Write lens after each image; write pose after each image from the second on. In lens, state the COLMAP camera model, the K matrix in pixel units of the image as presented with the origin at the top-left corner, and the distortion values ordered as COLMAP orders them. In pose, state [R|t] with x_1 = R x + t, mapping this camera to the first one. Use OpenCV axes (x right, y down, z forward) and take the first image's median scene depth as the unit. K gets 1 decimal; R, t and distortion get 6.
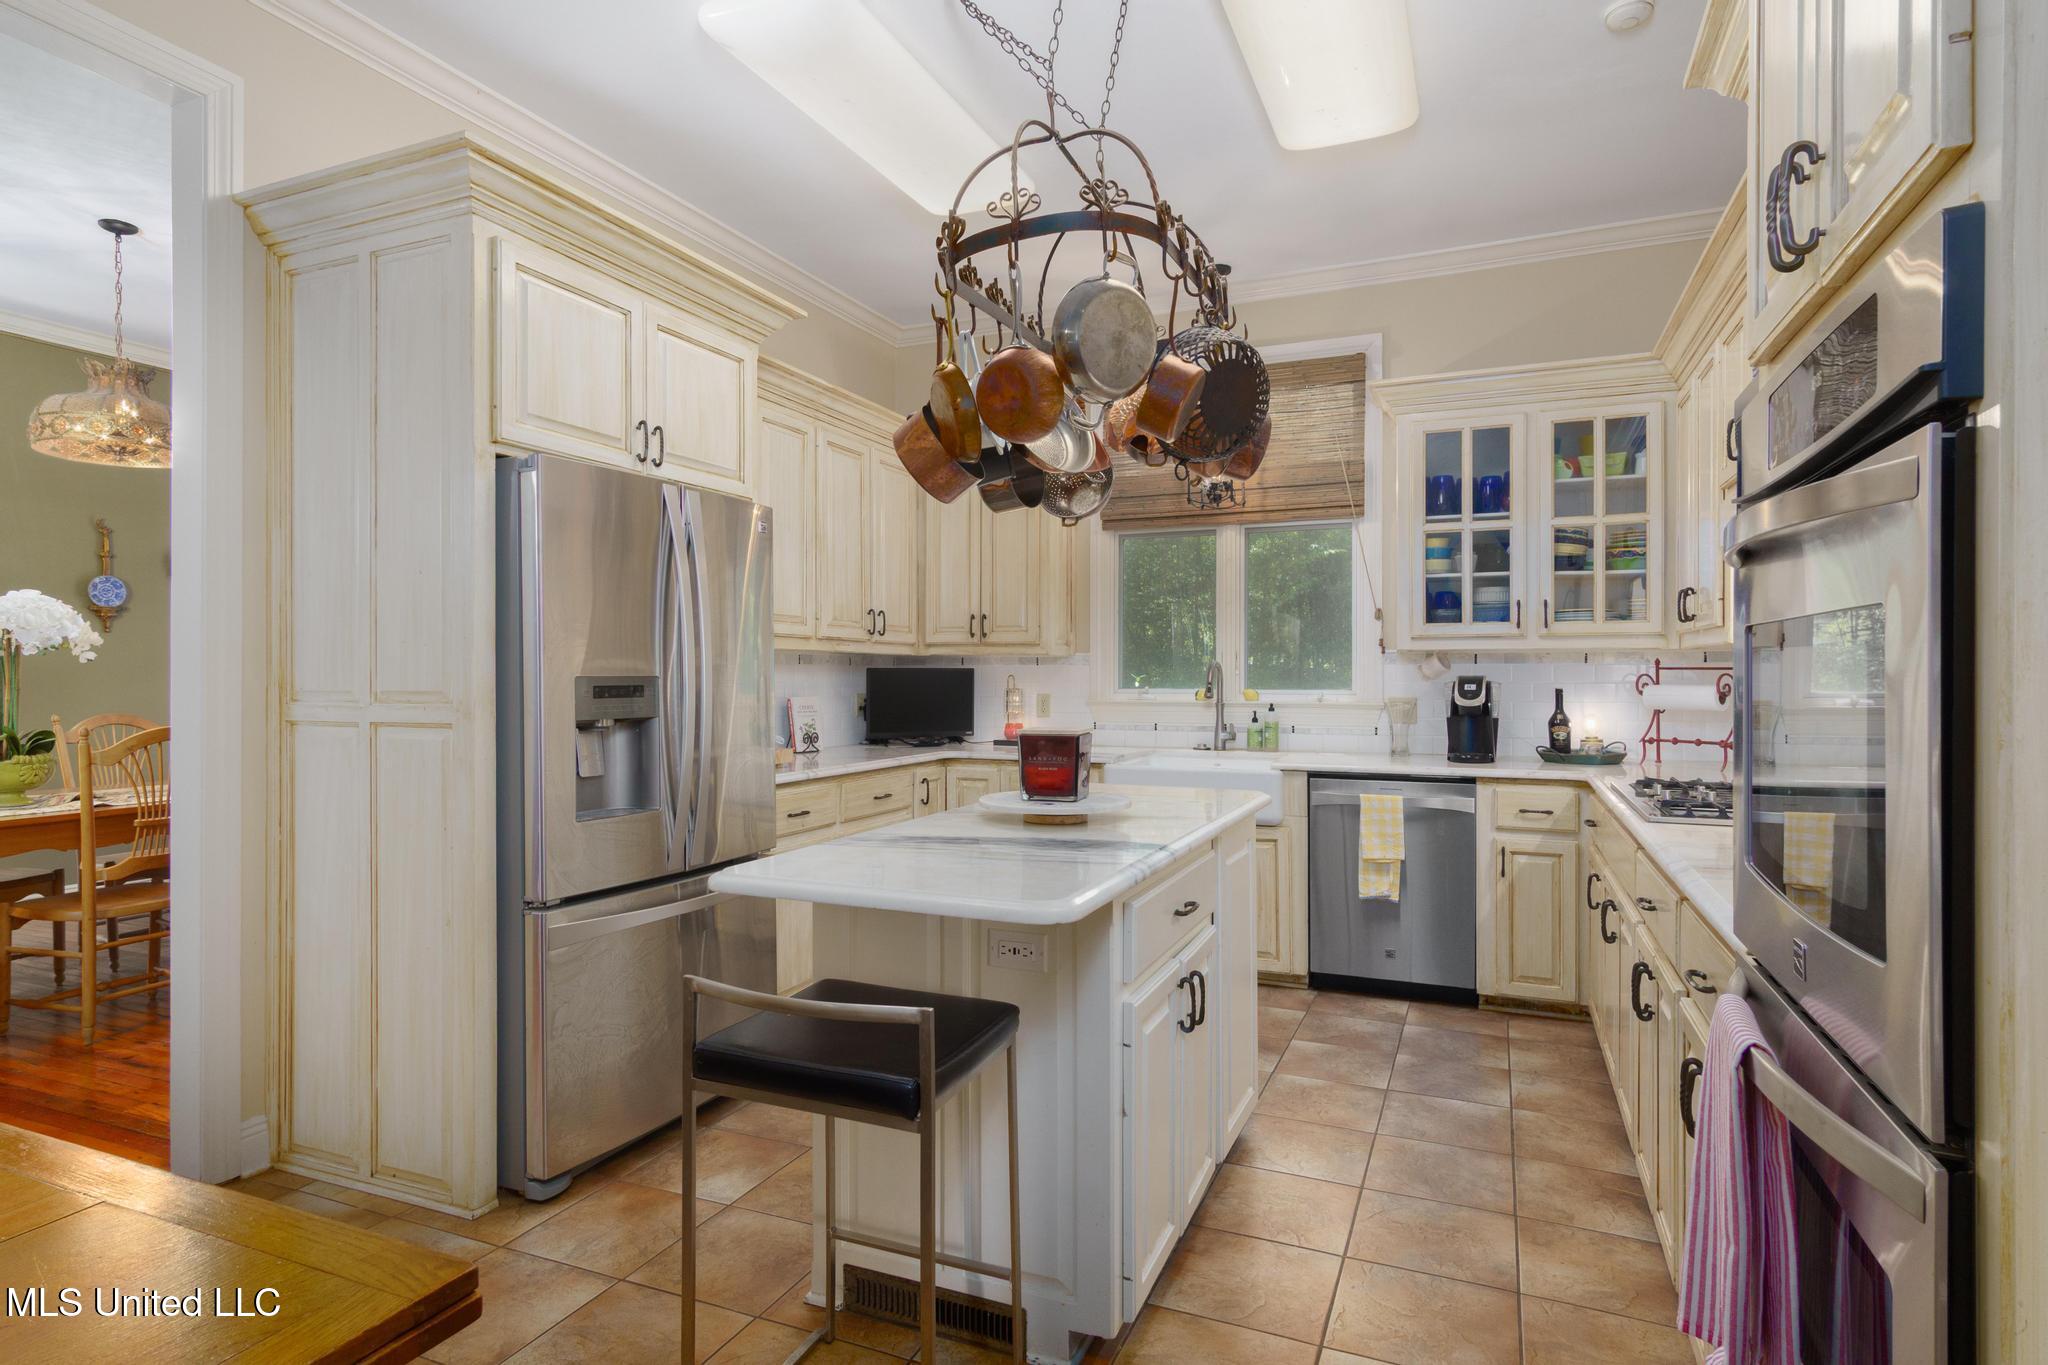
lens RADIAL K [[1085.8, 0, 1024.0], [0, 1085.8, 682.5], [0, 0, 1]] dist [-0.000003, 0.000074]
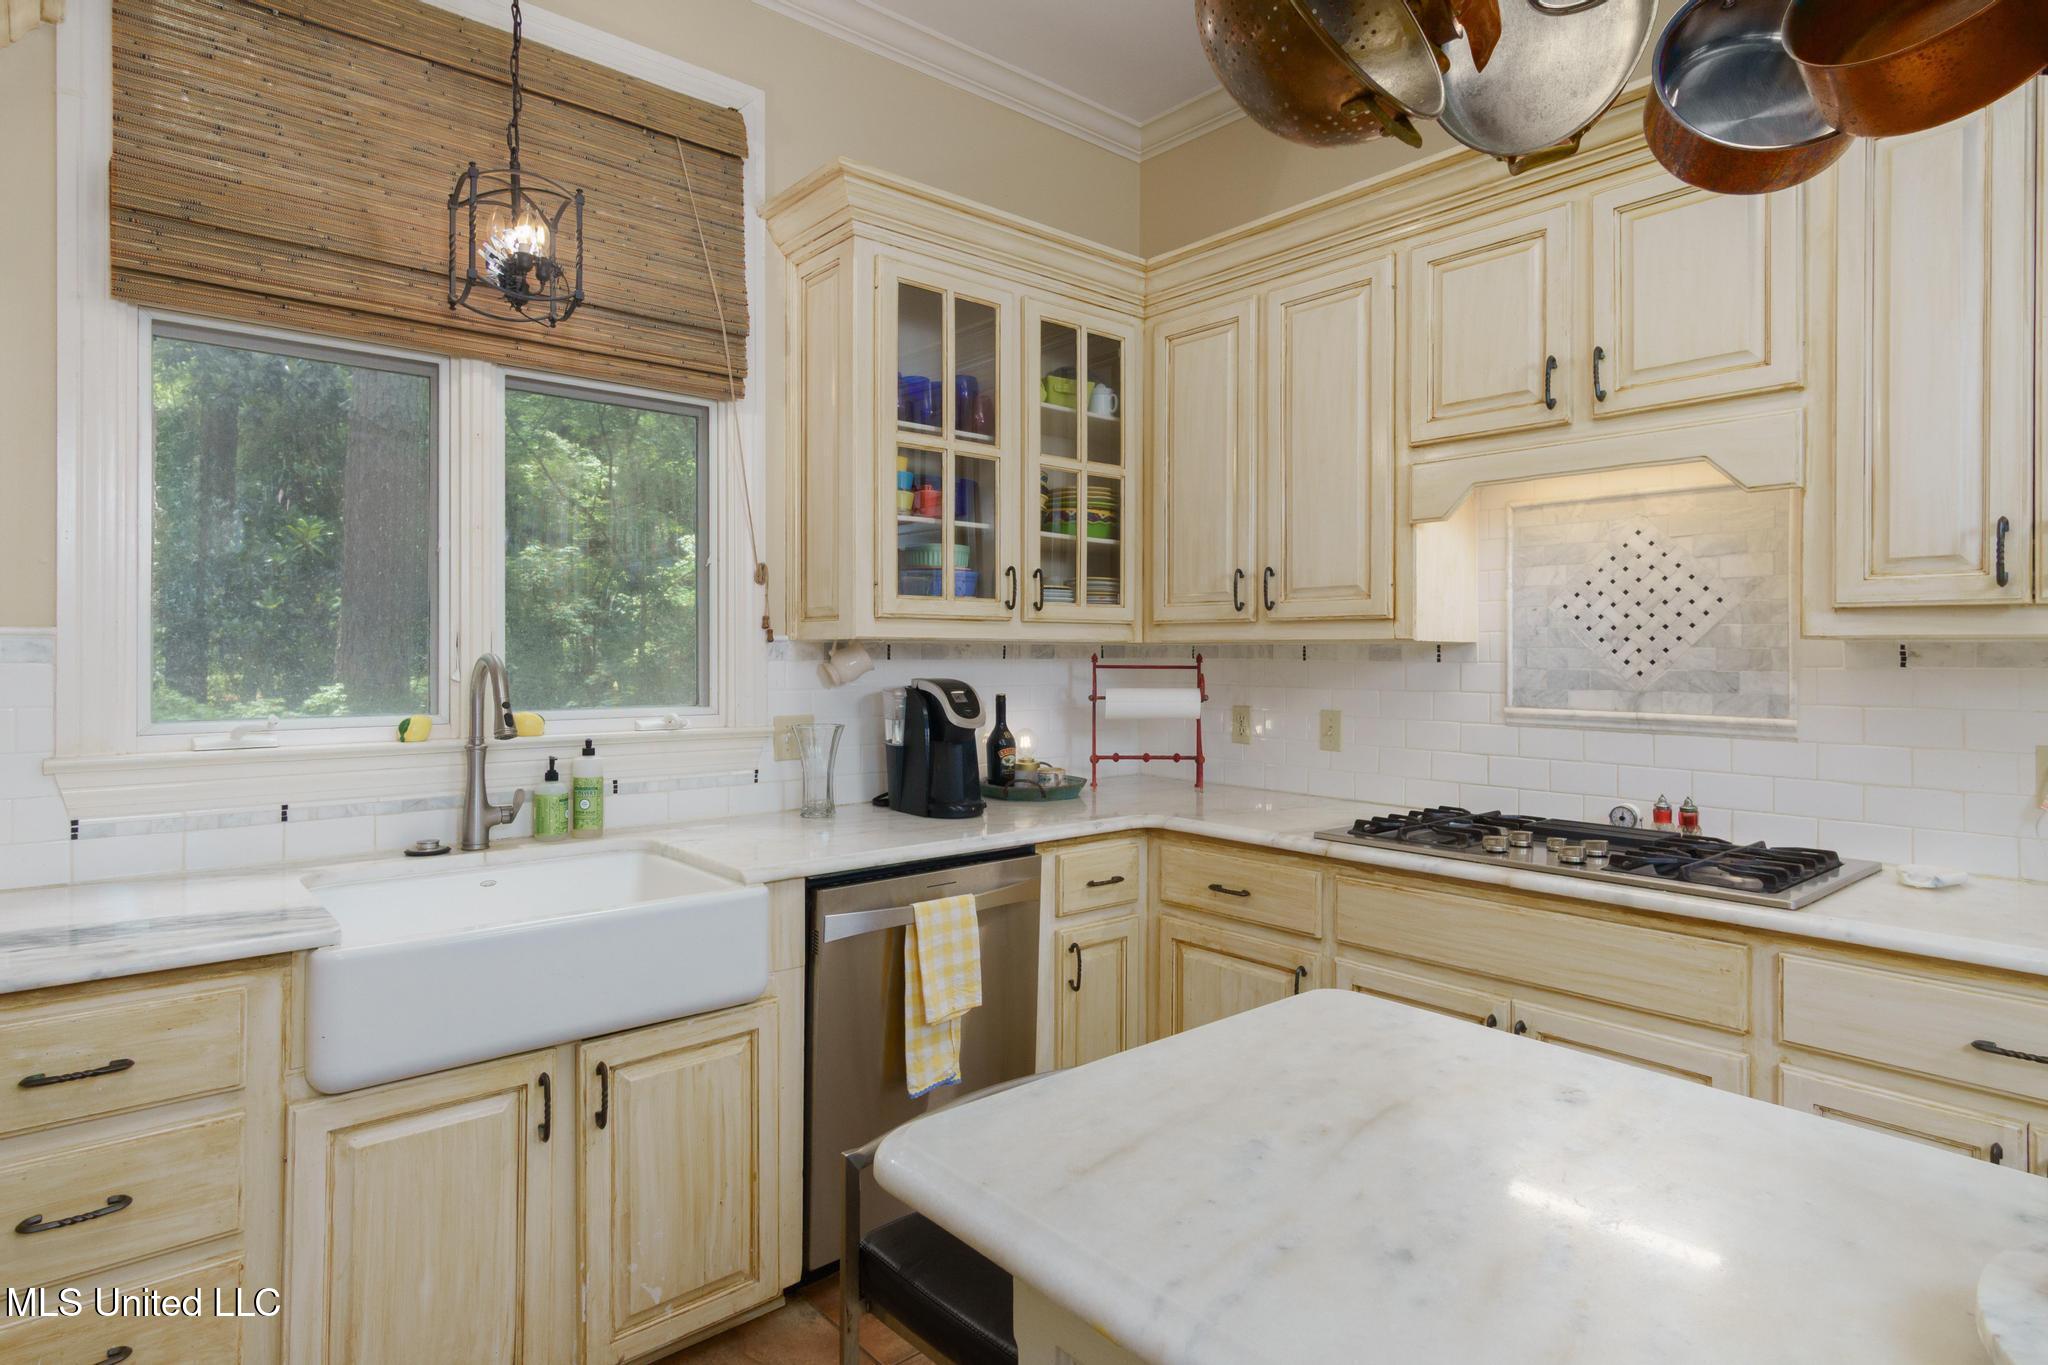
lens RADIAL K [[1099.3, 0, 1028.5], [0, 1099.3, 654.4], [0, 0, 1]] dist [-0.000773, 0.000230]
pose [[0.431062, -0.000367, 0.902322, -0.155947], [0.003801, 0.999992, -0.001410, -0.020565], [-0.902314, 0.004038, 0.431059, 0.689110]]
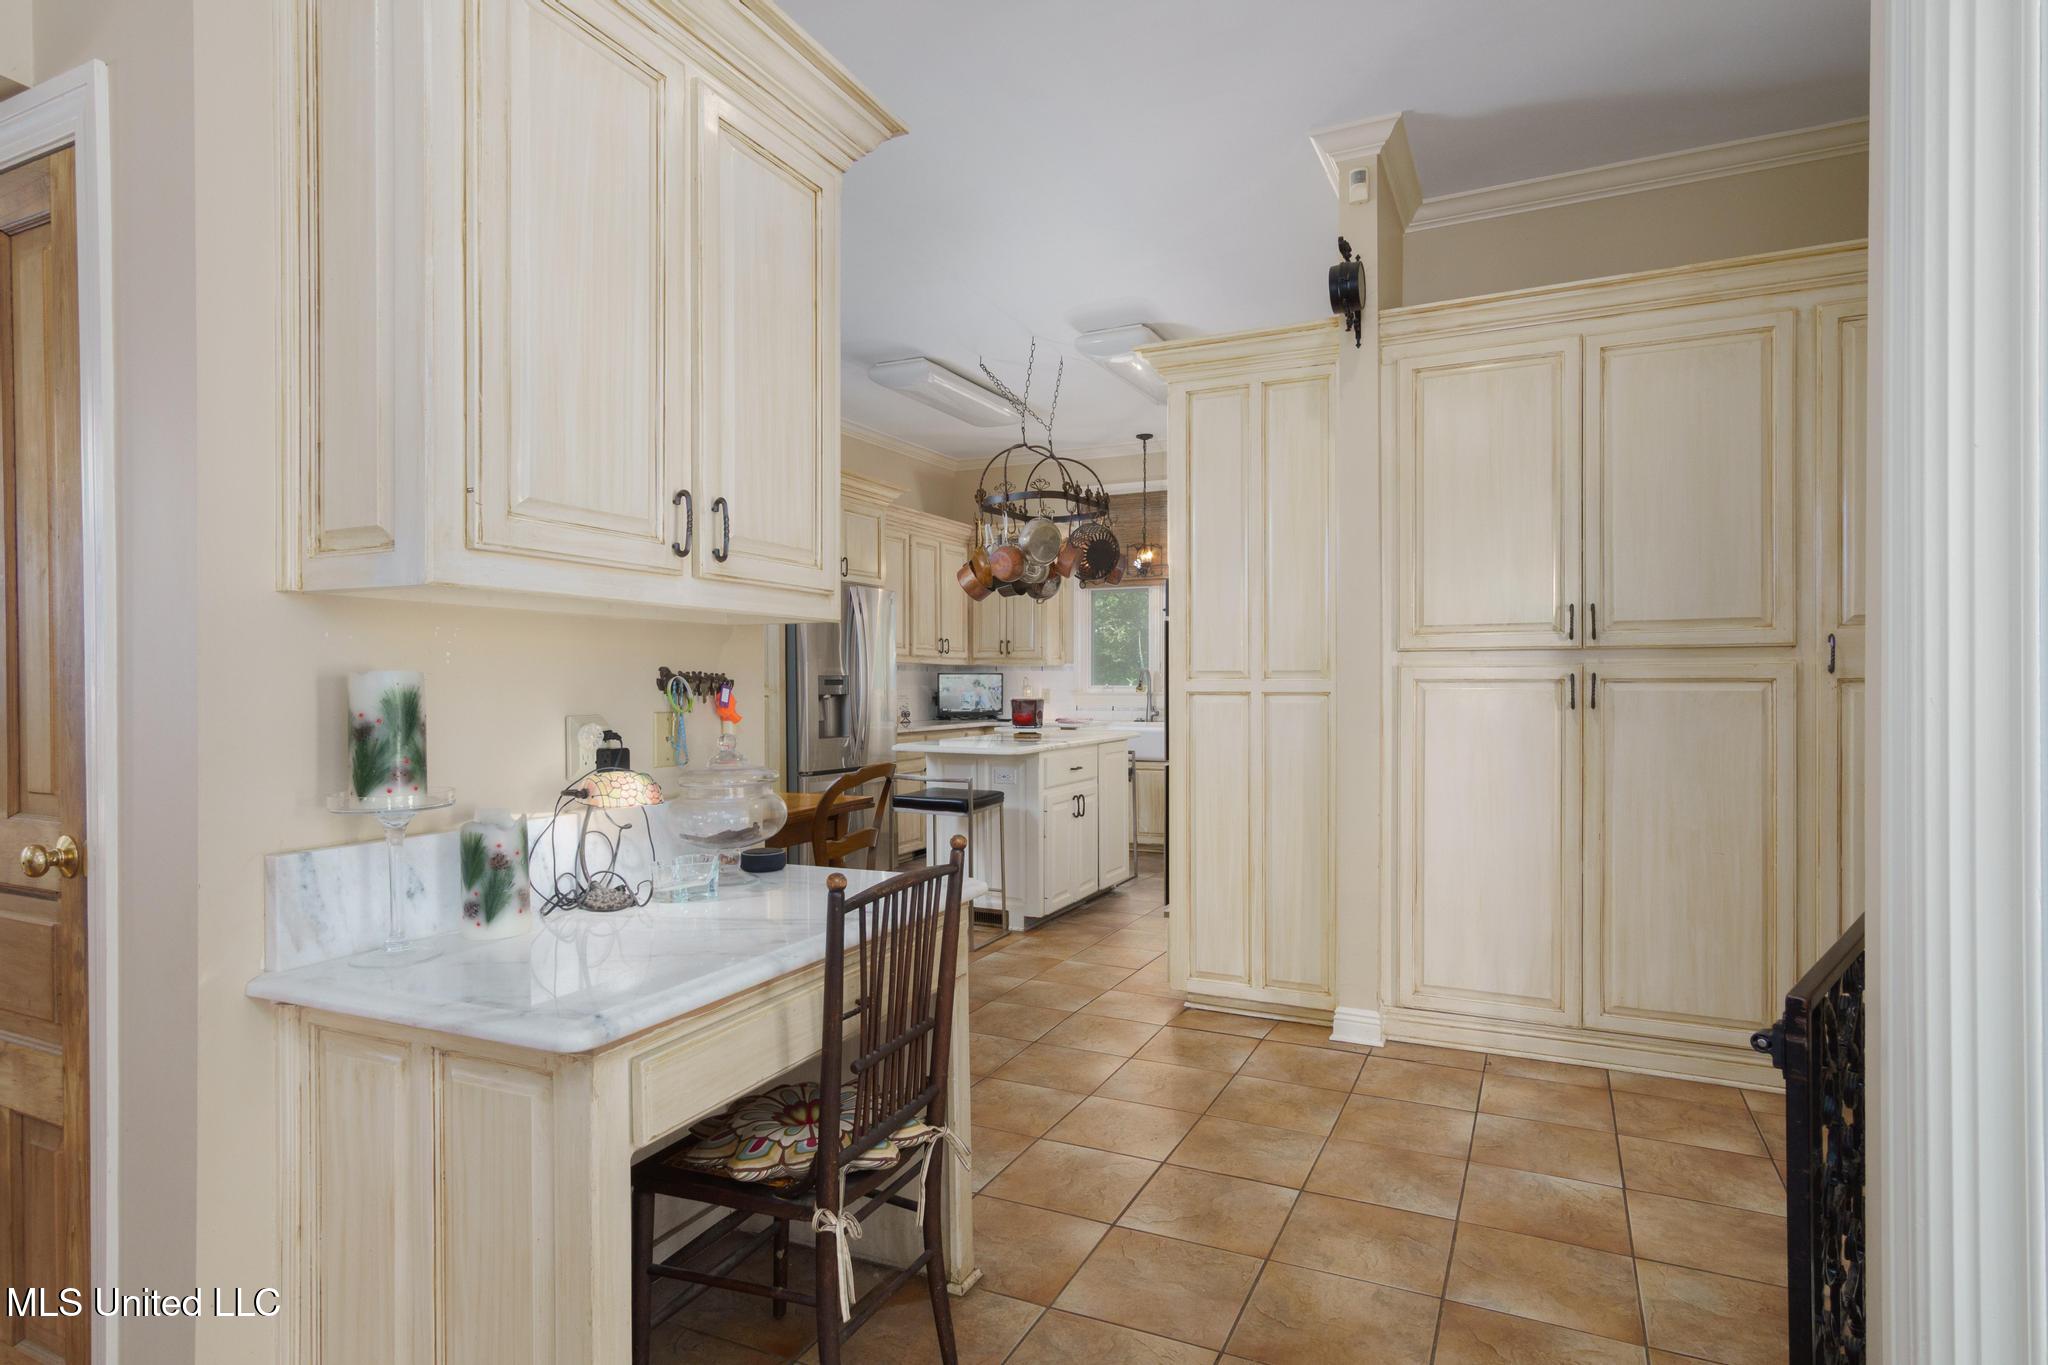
lens RADIAL K [[1085.8, 0, 1024.0], [0, 1085.8, 682.5], [0, 0, 1]] dist [-0.000003, 0.000074]
pose [[0.998861, -0.002414, -0.047643, 0.074813], [0.002057, 0.999970, -0.007532, 0.015874], [0.047660, 0.007426, 0.998836, -0.740872]]
